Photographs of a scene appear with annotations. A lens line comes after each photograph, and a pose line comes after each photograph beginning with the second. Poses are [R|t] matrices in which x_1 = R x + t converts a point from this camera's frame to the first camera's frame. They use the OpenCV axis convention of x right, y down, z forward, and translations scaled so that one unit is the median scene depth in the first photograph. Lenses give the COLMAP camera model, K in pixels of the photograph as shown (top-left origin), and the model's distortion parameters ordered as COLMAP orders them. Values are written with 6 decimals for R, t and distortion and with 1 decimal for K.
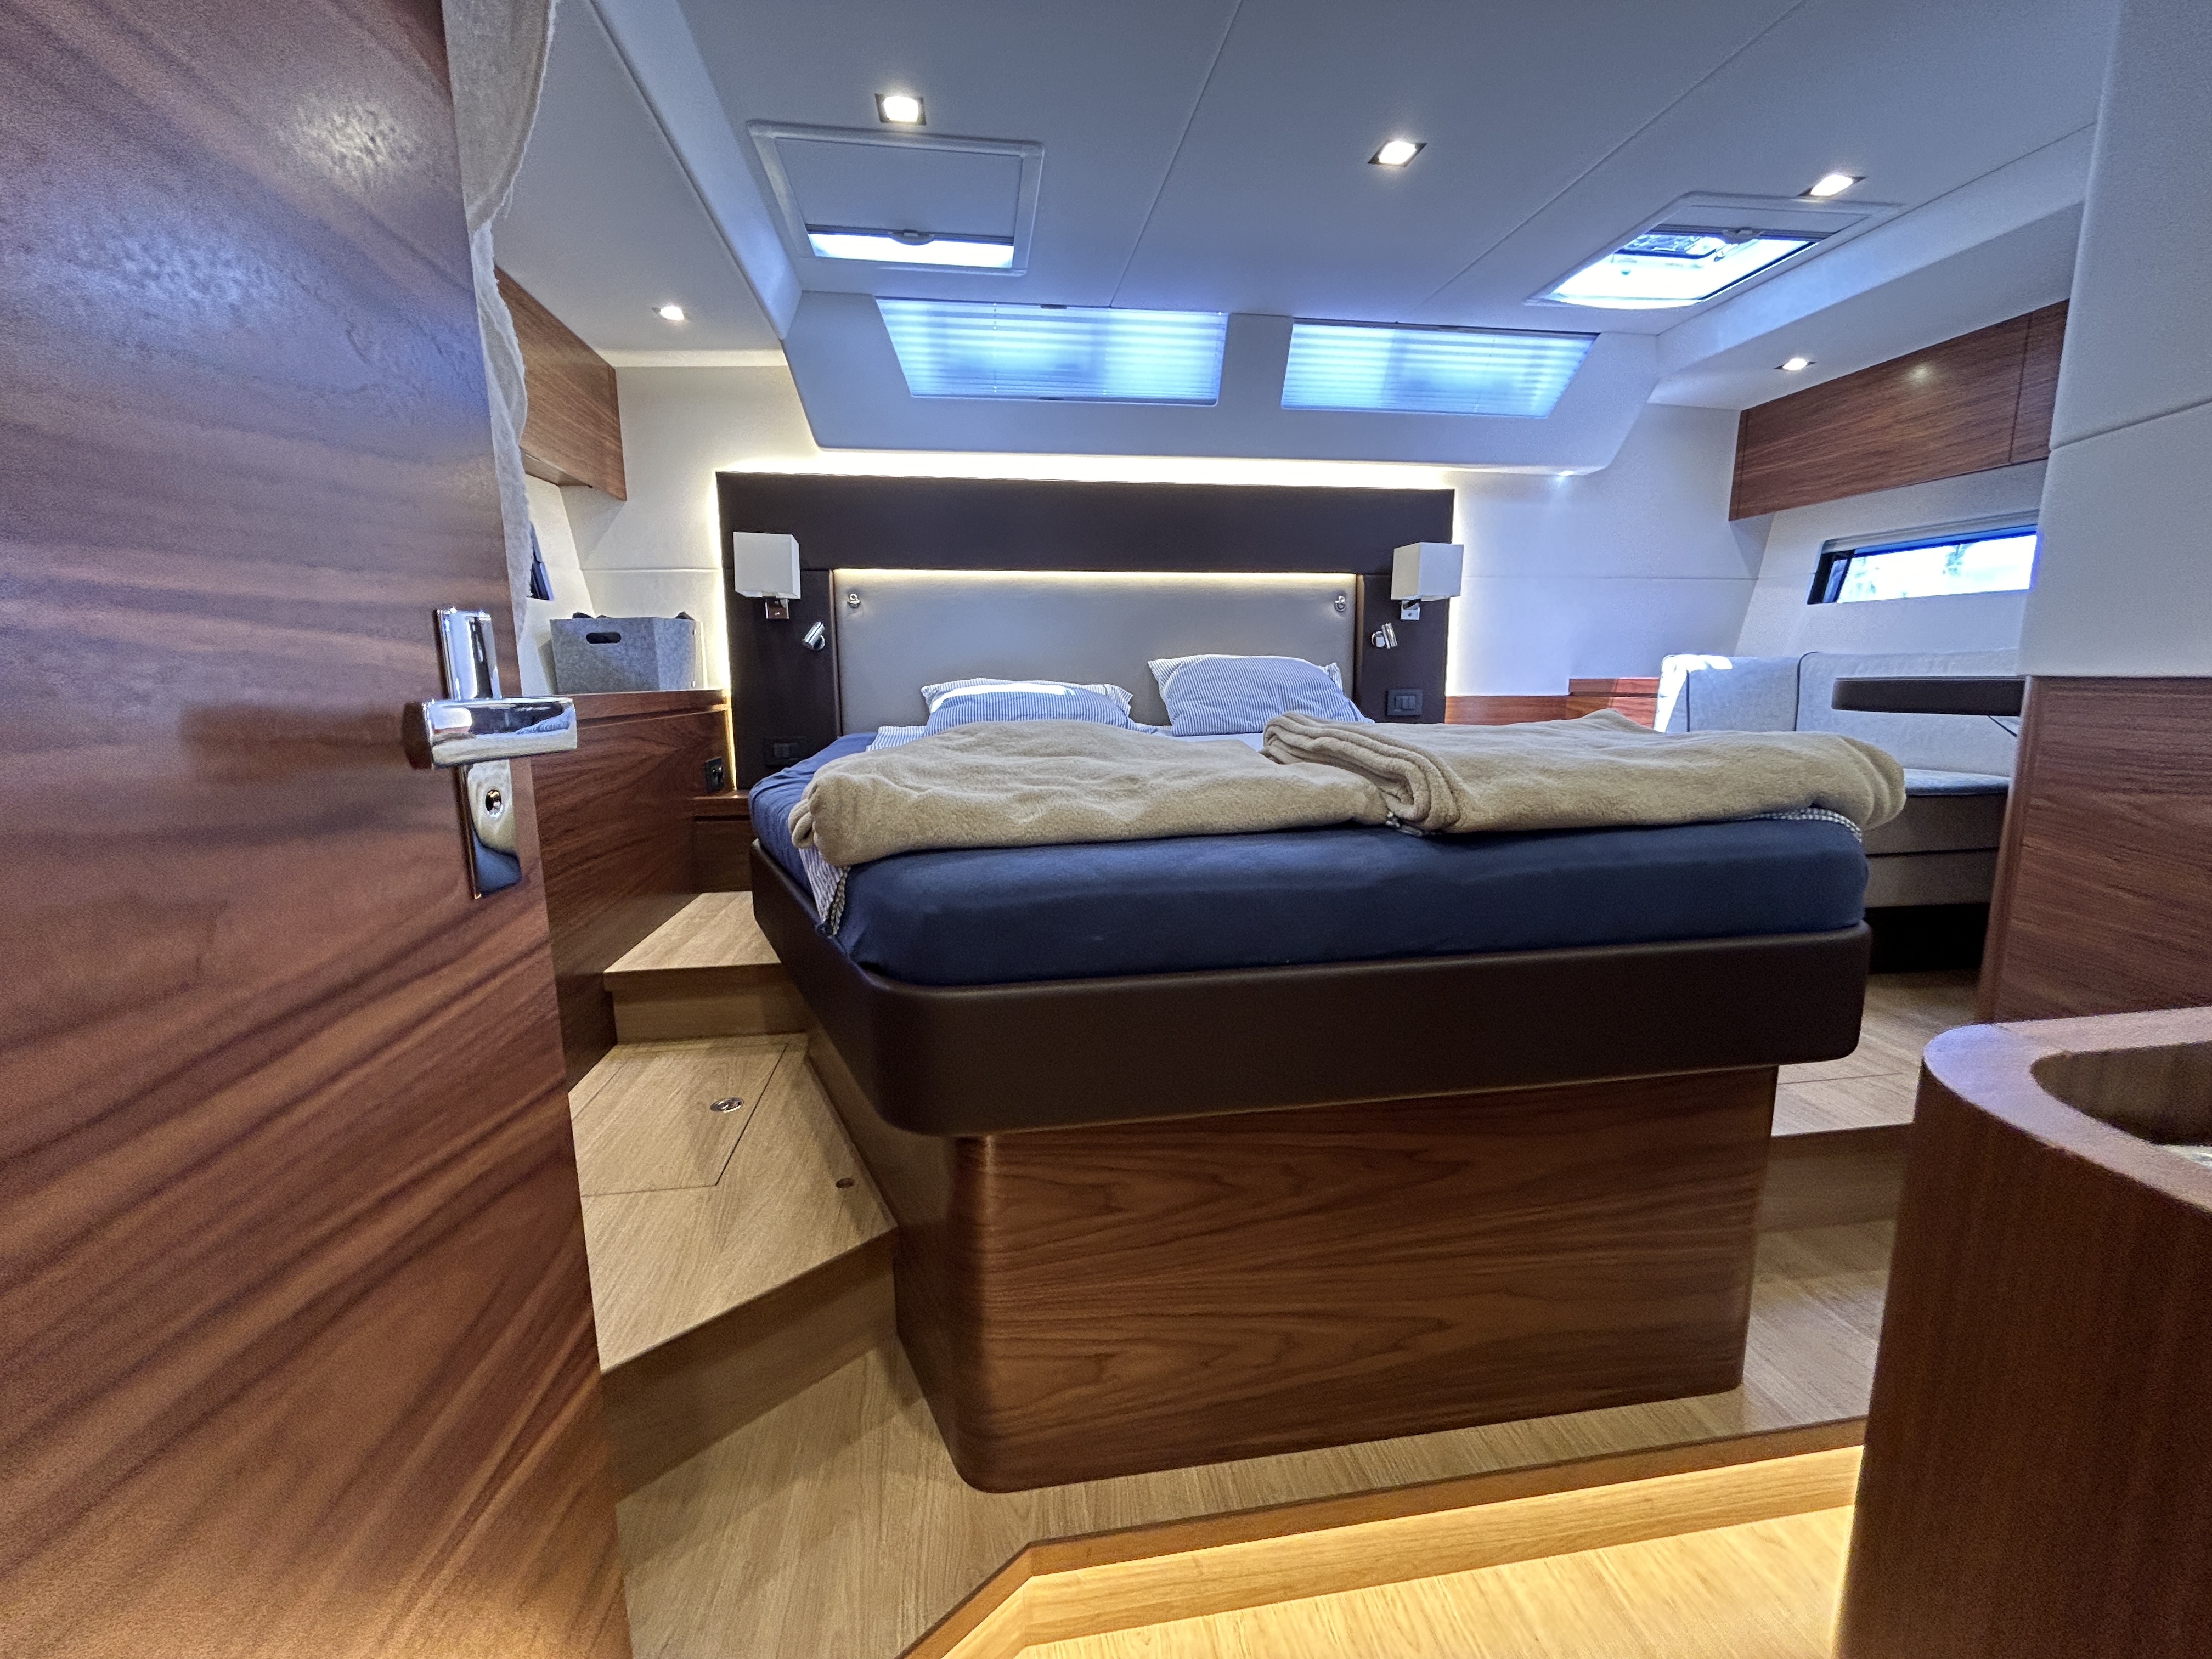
lens RADIAL K [[902.0, 0, 1109.8], [0, 902.0, 825.9], [0, 0, 1]] dist [-0.002620, 0.000606]
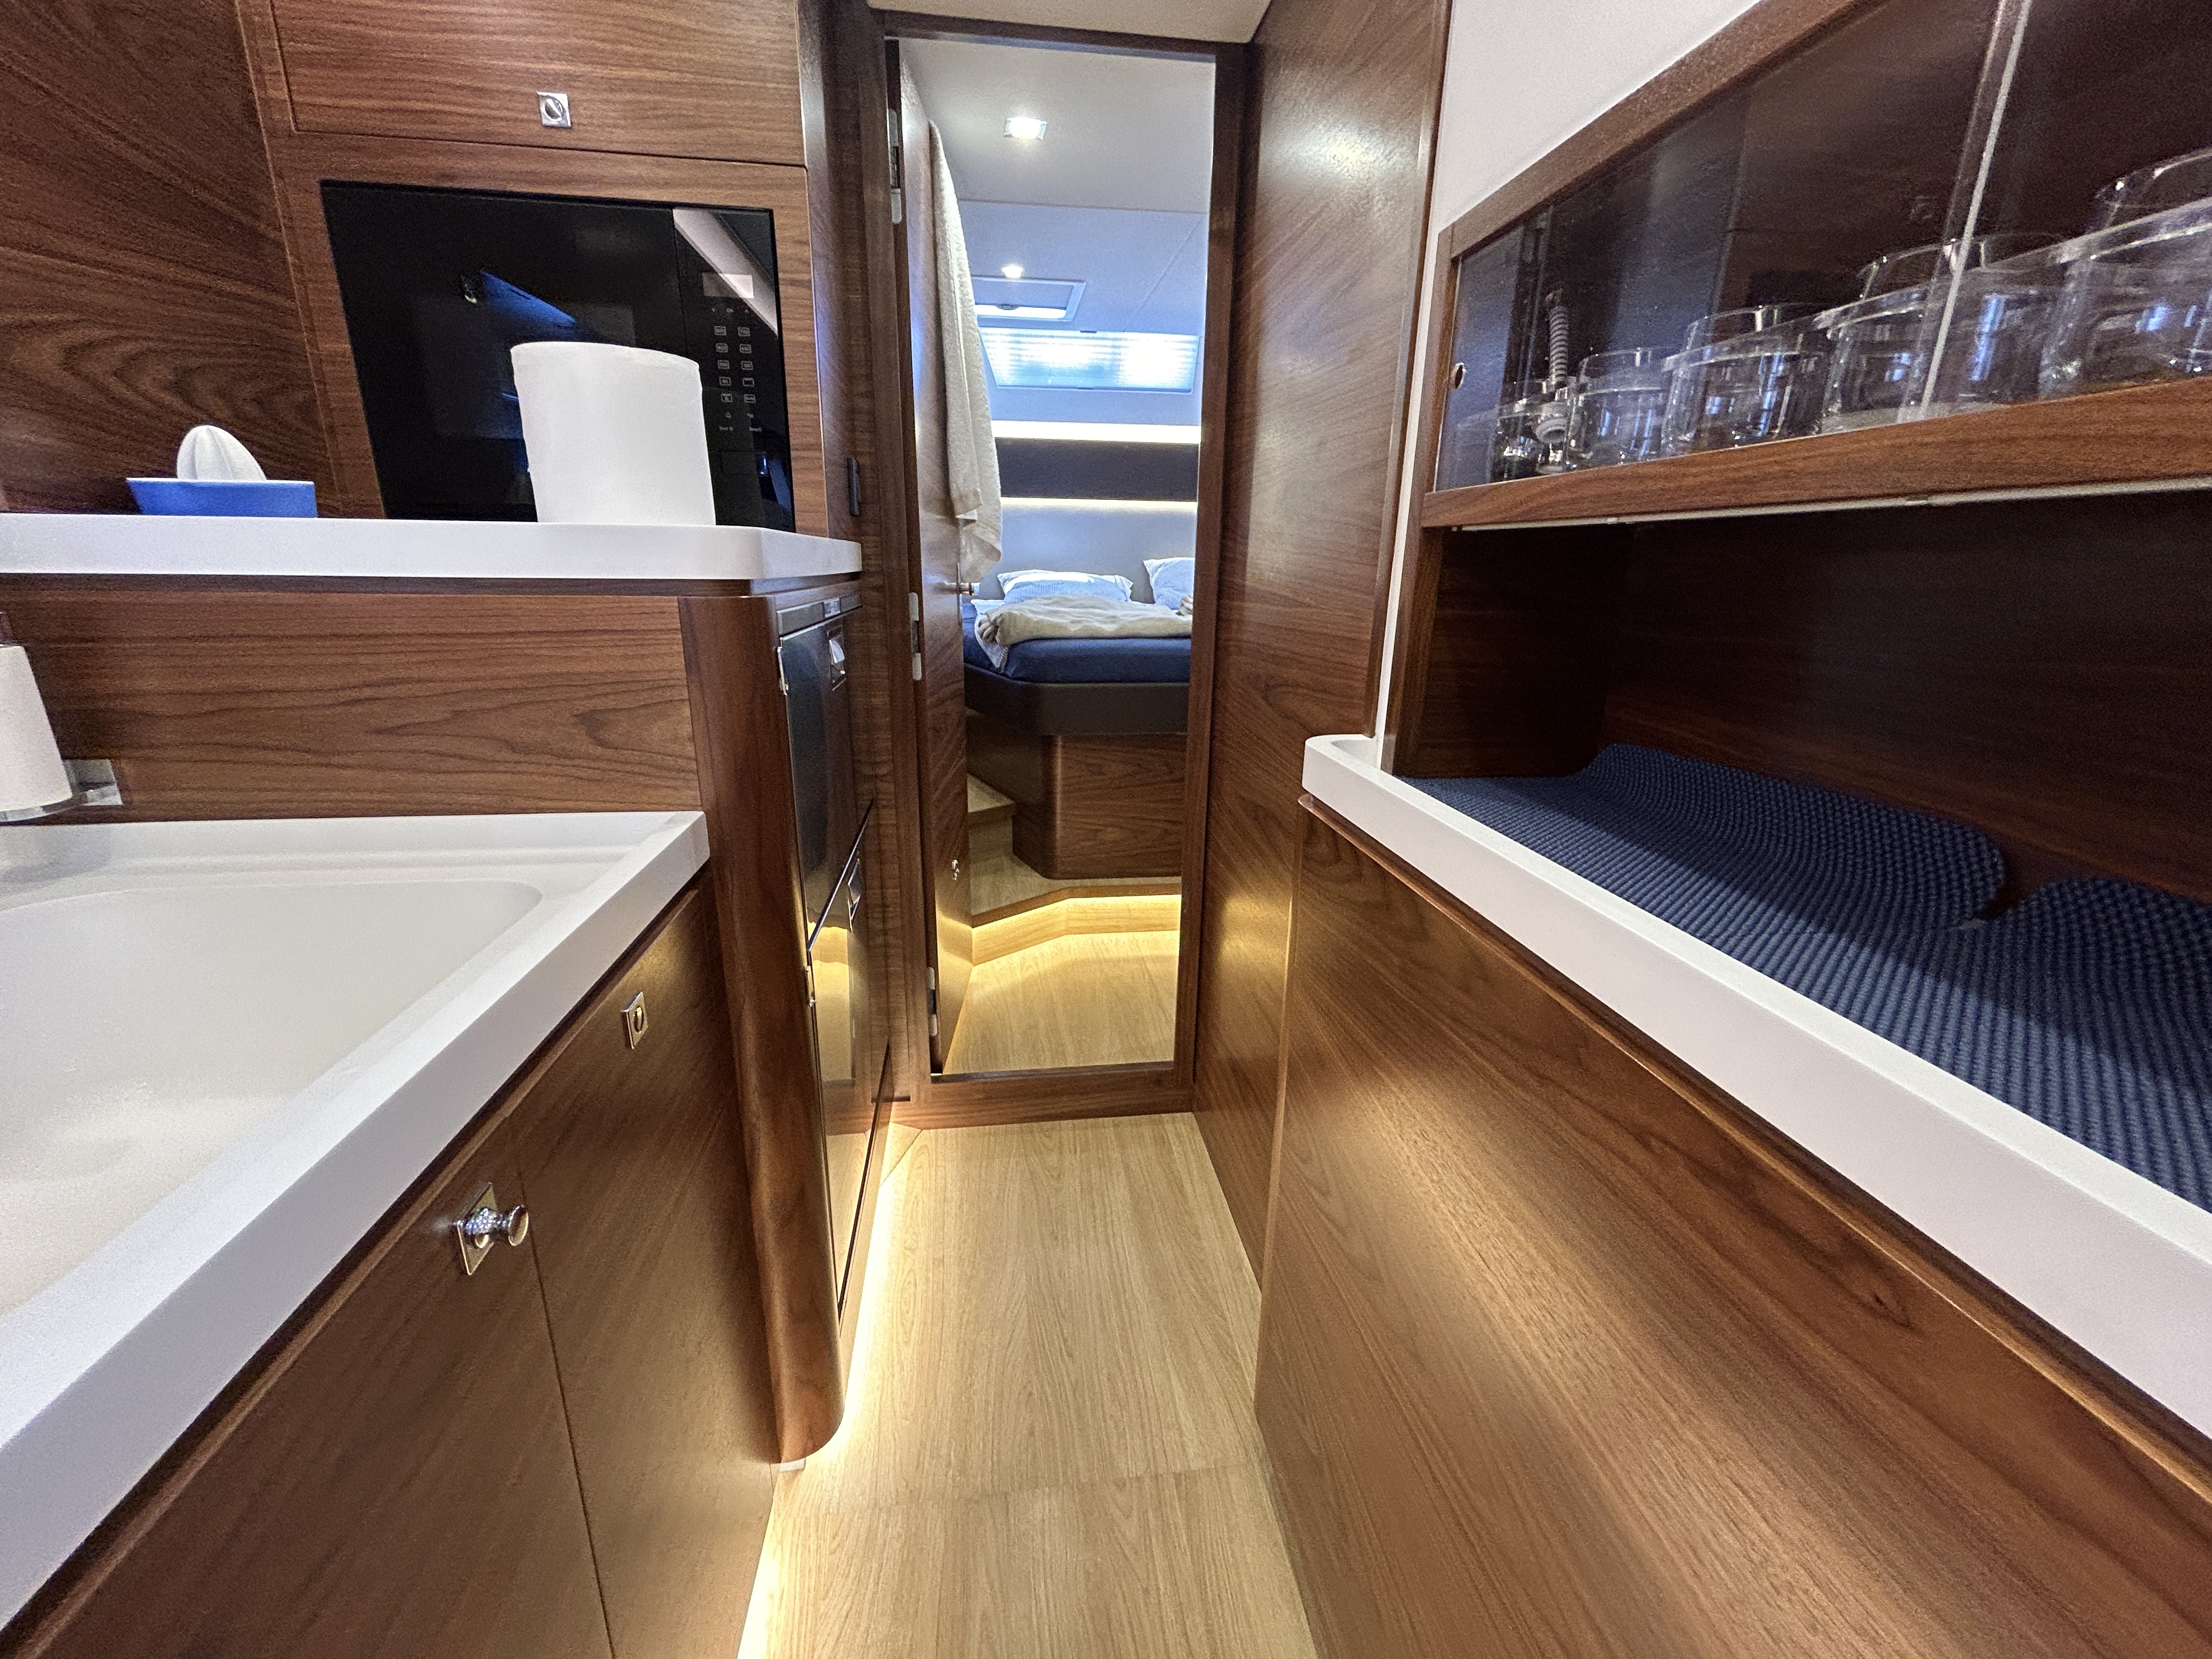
lens RADIAL K [[902.0, 0, 1102.1], [0, 902.0, 831.6], [0, 0, 1]] dist [-0.002620, 0.000606]
pose [[0.999102, 0.032168, -0.027559, 0.031780], [-0.028420, 0.991494, 0.127015, 0.091051], [0.031411, -0.126118, 0.991518, -0.652875]]
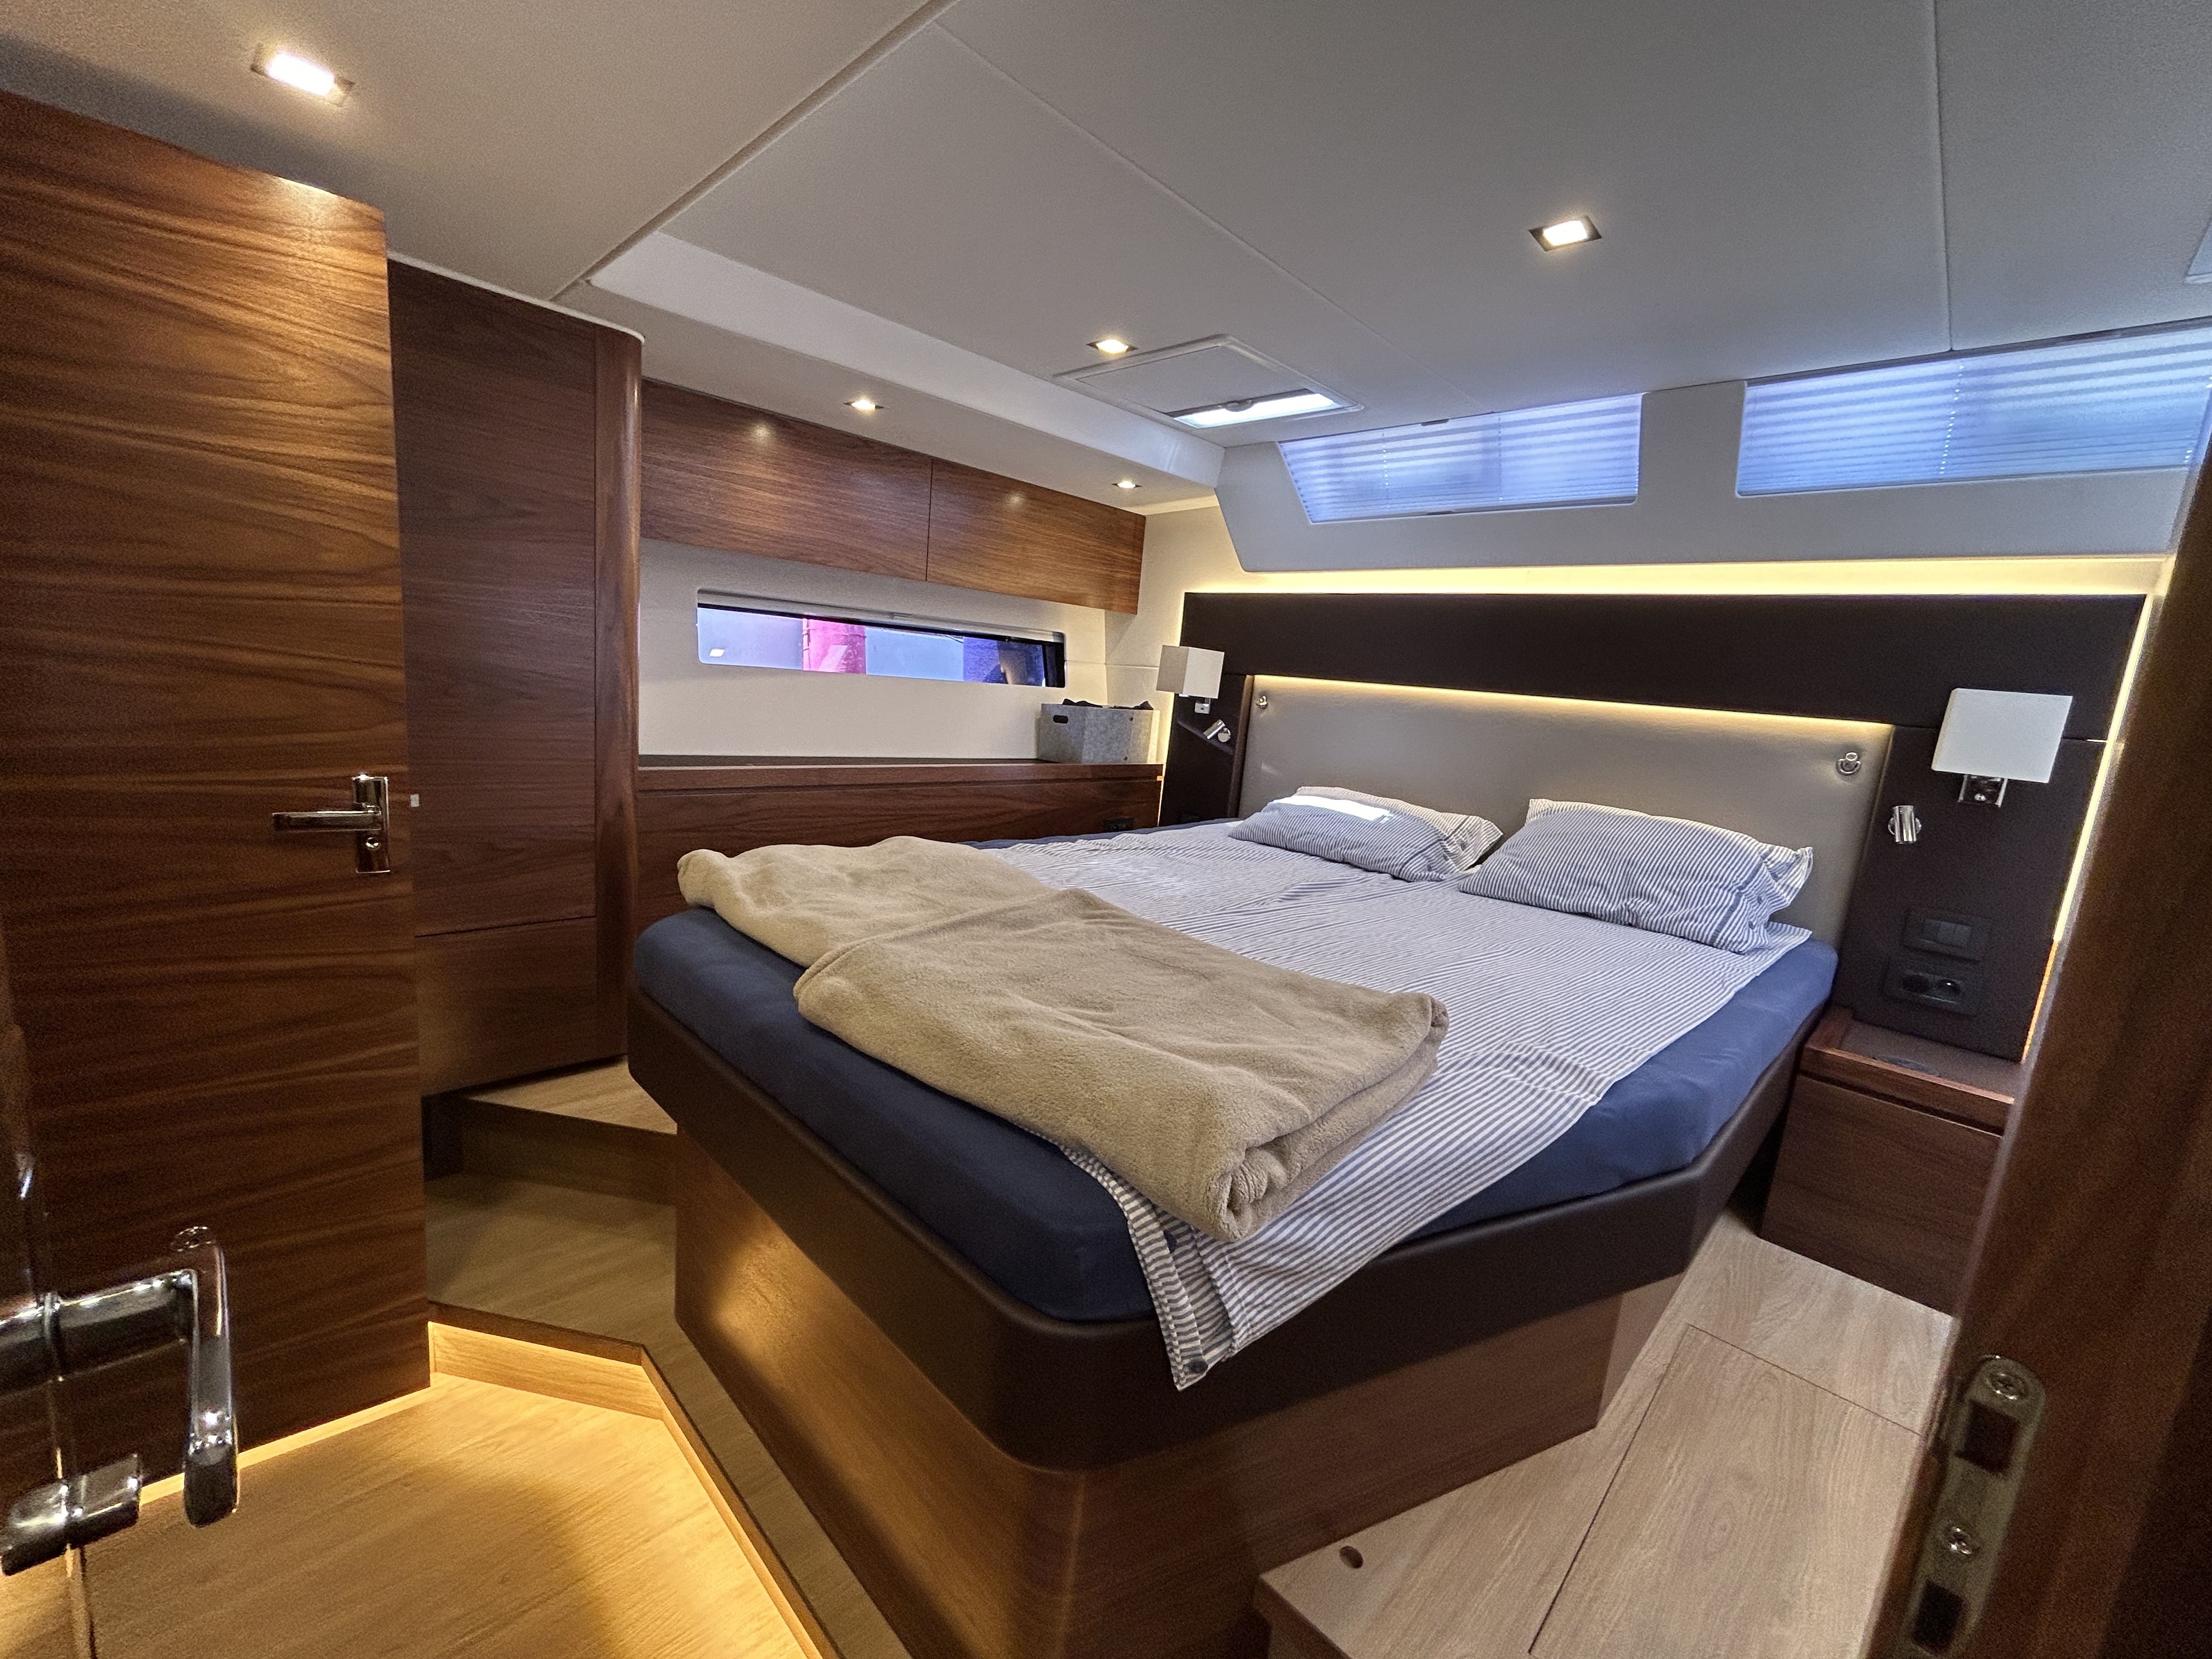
lens RADIAL K [[902.0, 0, 1114.1], [0, 902.0, 833.3], [0, 0, 1]] dist [-0.002620, 0.000606]
pose [[0.593508, 0.198857, -0.779875, 0.538260], [-0.225118, 0.971335, 0.076355, -0.144323], [0.772703, 0.130246, 0.621261, 0.194873]]
